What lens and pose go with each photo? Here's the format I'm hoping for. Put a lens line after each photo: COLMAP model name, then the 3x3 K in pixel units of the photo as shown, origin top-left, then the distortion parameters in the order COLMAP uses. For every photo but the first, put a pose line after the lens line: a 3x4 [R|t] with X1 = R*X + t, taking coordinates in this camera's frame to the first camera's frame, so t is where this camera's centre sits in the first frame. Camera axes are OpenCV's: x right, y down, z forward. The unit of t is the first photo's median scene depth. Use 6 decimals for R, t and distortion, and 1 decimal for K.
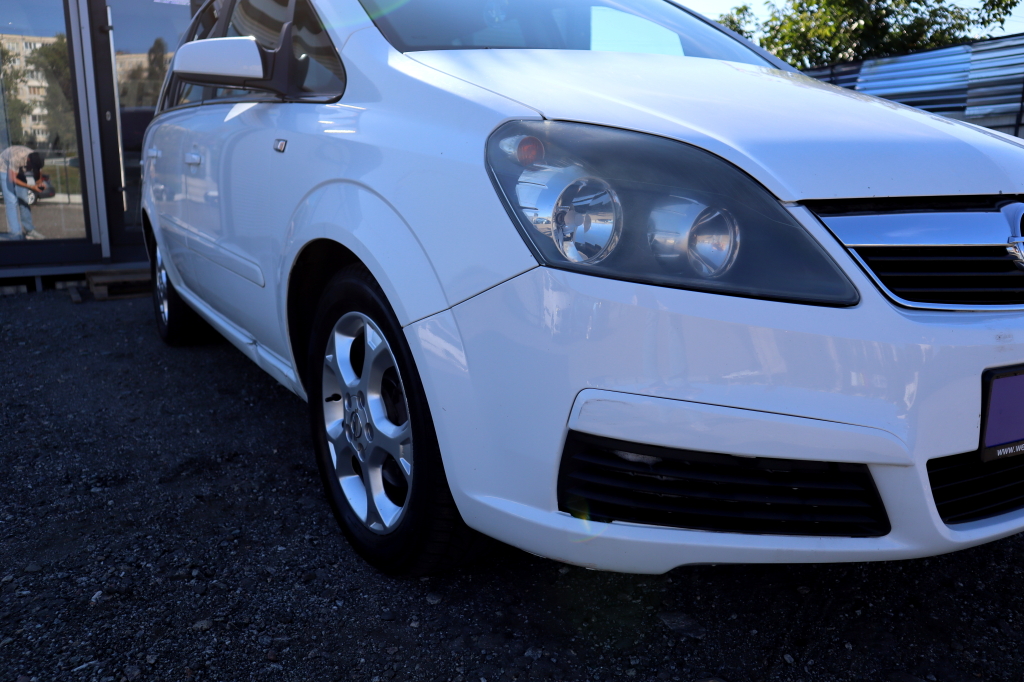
lens RADIAL K [[793.3, 0, 512.0], [0, 793.3, 341.0], [0, 0, 1]] dist [-0.078587, 0.097960]
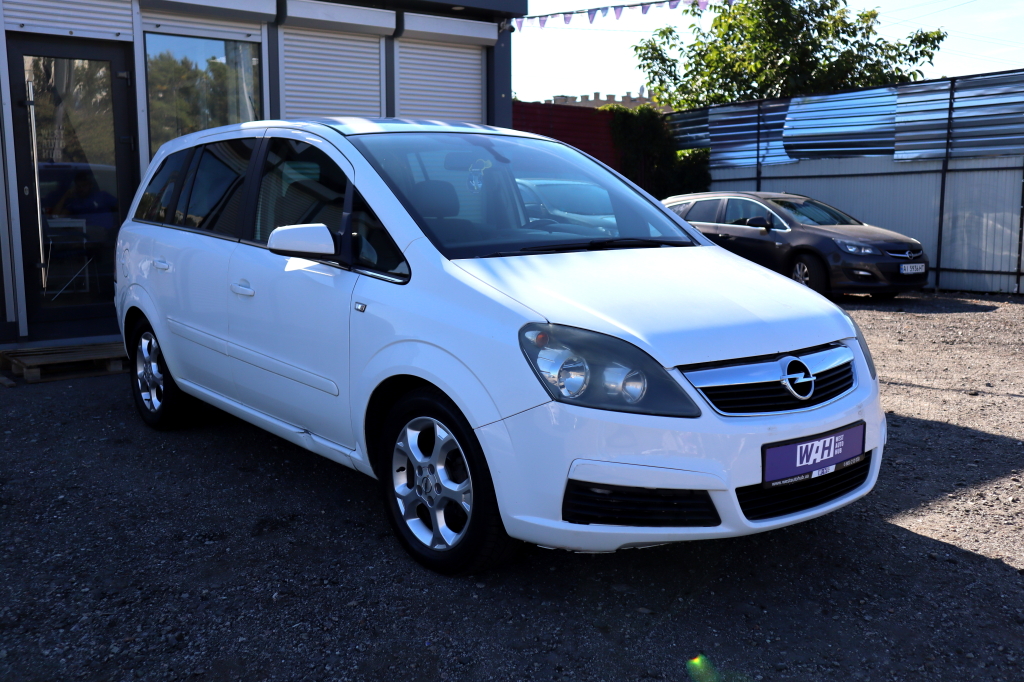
lens RADIAL K [[1002.7, 0, 512.0], [0, 1002.7, 341.0], [0, 0, 1]] dist [0.009960, 0.005347]
pose [[0.992630, -0.016673, 0.120034, -0.276877], [0.023229, 0.998301, -0.053433, -0.081336], [-0.118939, 0.055827, 0.991331, -1.161388]]
